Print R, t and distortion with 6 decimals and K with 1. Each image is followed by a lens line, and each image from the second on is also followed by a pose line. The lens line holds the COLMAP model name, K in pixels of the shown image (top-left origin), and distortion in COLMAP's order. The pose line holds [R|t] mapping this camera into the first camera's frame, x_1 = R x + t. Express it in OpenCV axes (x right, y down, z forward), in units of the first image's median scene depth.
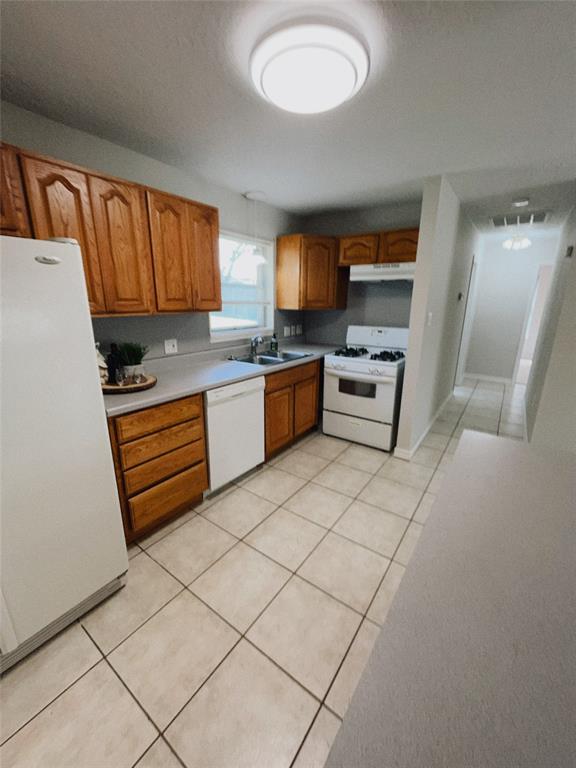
lens RADIAL K [[309.0, 0, 290.1], [0, 309.0, 382.5], [0, 0, 1]] dist [-0.003510, 0.000157]
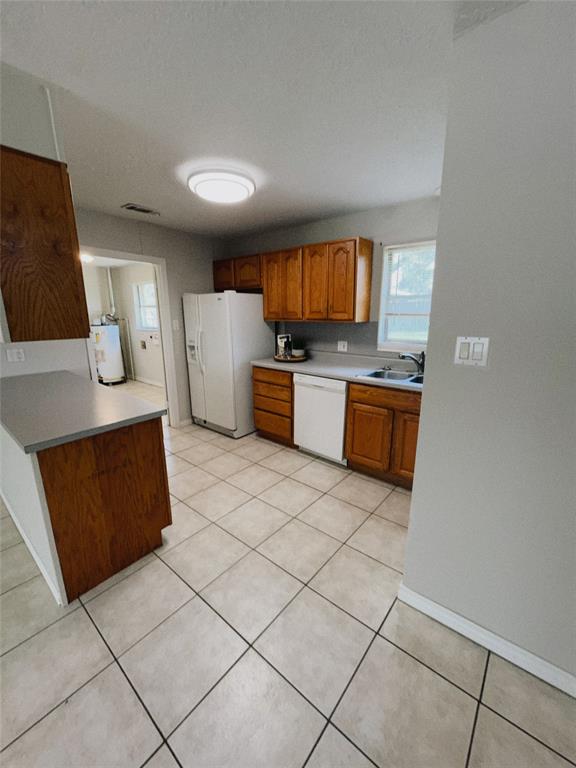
lens RADIAL K [[309.0, 0, 291.6], [0, 309.0, 385.0], [0, 0, 1]] dist [-0.003510, 0.000157]
pose [[-0.068077, 0.219523, -0.973229, 1.114336], [-0.256481, 0.938856, 0.229710, -0.238859], [0.964149, 0.265253, -0.007611, 0.948636]]
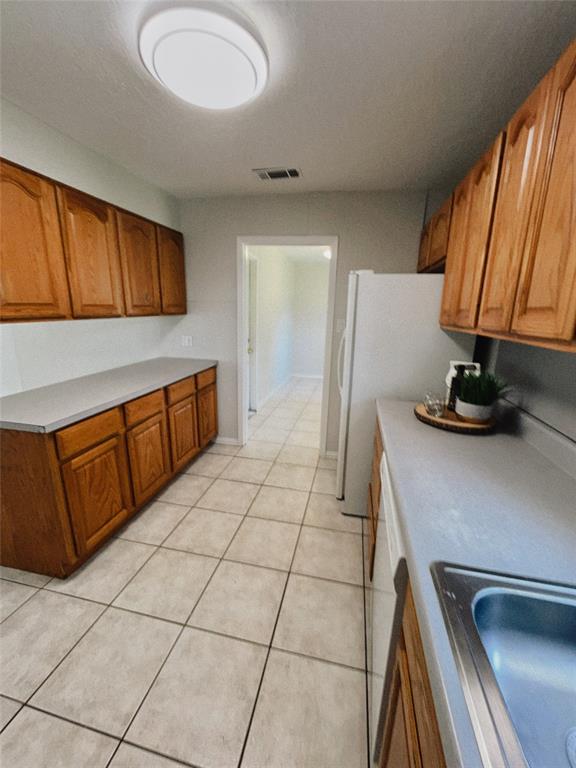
lens RADIAL K [[309.0, 0, 289.7], [0, 309.0, 384.7], [0, 0, 1]] dist [-0.003510, 0.000157]
pose [[-0.919926, 0.059760, -0.387511, 0.134197], [-0.135690, 0.878726, 0.457633, -0.332246], [0.367865, 0.473570, -0.800254, 1.278739]]
